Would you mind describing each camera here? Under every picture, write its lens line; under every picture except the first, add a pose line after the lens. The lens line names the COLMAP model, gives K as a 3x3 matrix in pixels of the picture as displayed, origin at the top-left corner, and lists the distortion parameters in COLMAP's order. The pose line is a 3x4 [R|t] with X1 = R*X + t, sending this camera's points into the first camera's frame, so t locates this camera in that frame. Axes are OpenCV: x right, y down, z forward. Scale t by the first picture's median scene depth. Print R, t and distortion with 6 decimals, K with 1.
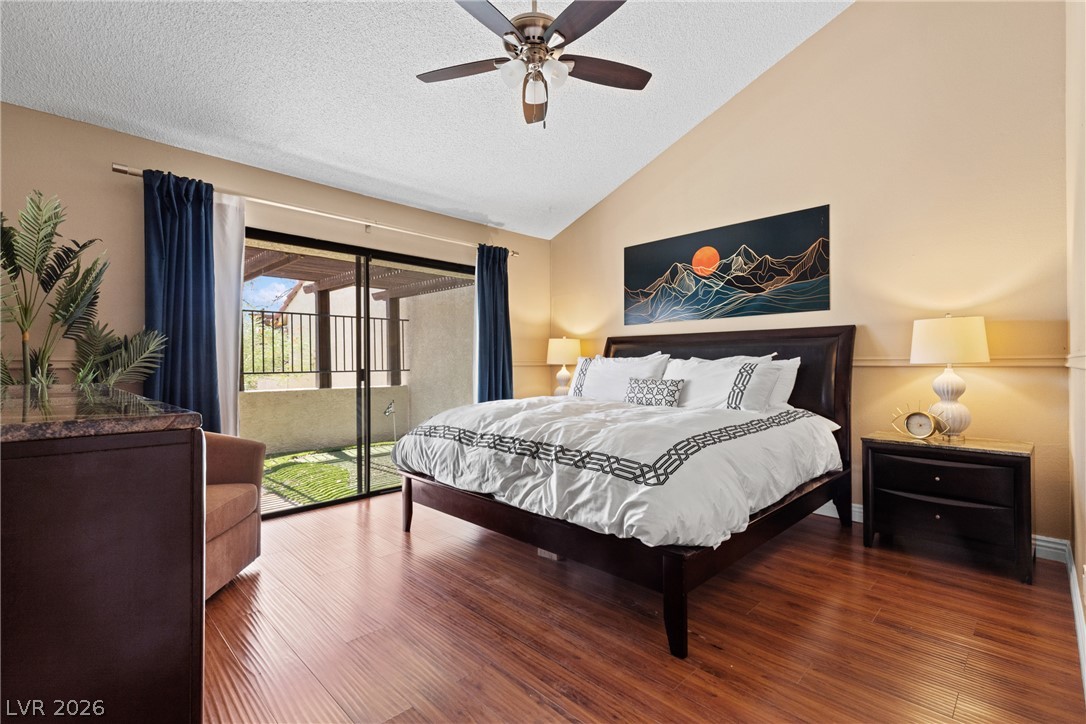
lens RADIAL K [[499.1, 0, 547.1], [0, 499.1, 367.1], [0, 0, 1]] dist [0.007622, -0.001614]
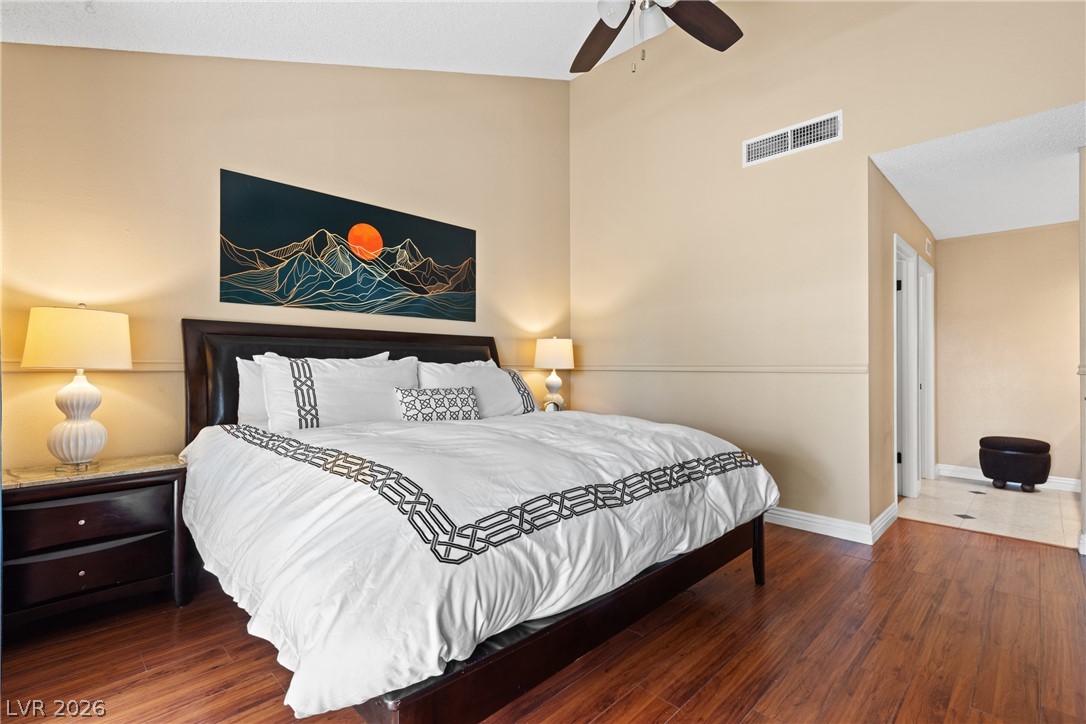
lens RADIAL K [[499.1, 0, 538.3], [0, 499.1, 367.4], [0, 0, 1]] dist [0.007622, -0.001614]
pose [[-0.006236, 0.004184, 0.999972, -0.524728], [0.004466, 0.999981, -0.004157, -0.003514], [-0.999971, 0.004440, -0.006255, 0.771895]]
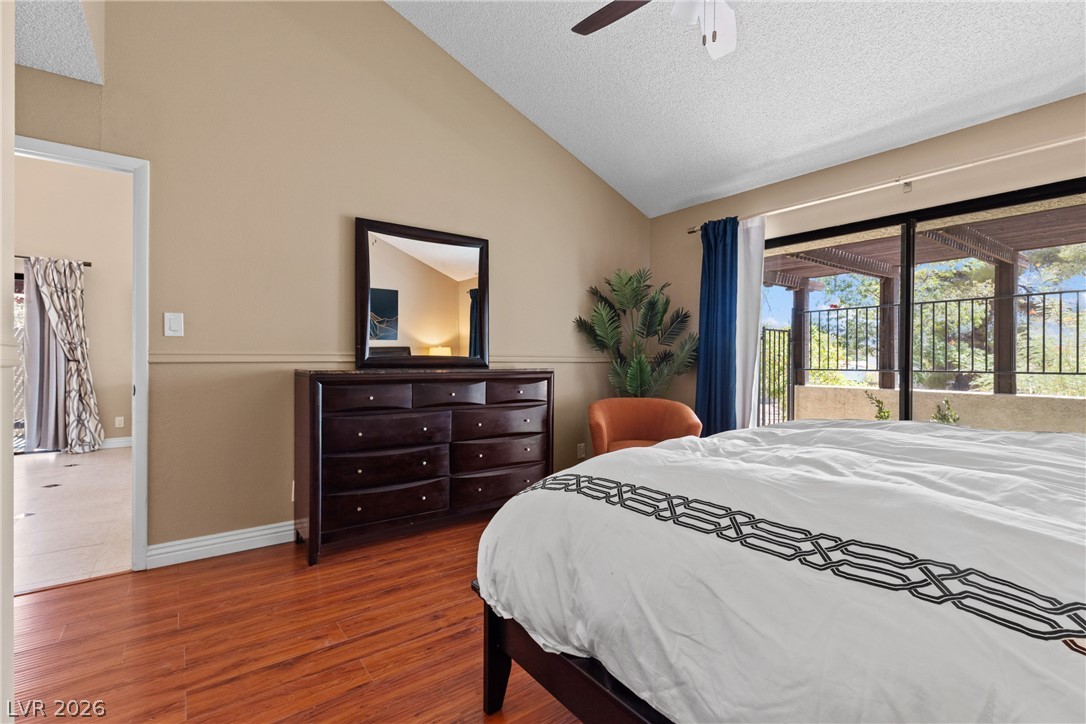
lens RADIAL K [[499.1, 0, 531.5], [0, 499.1, 358.4], [0, 0, 1]] dist [0.007622, -0.001614]
pose [[-0.157027, -0.003791, -0.987587, 0.521498], [-0.007410, 0.999969, -0.002660, -0.004437], [0.987567, 0.006900, -0.157050, 0.571252]]
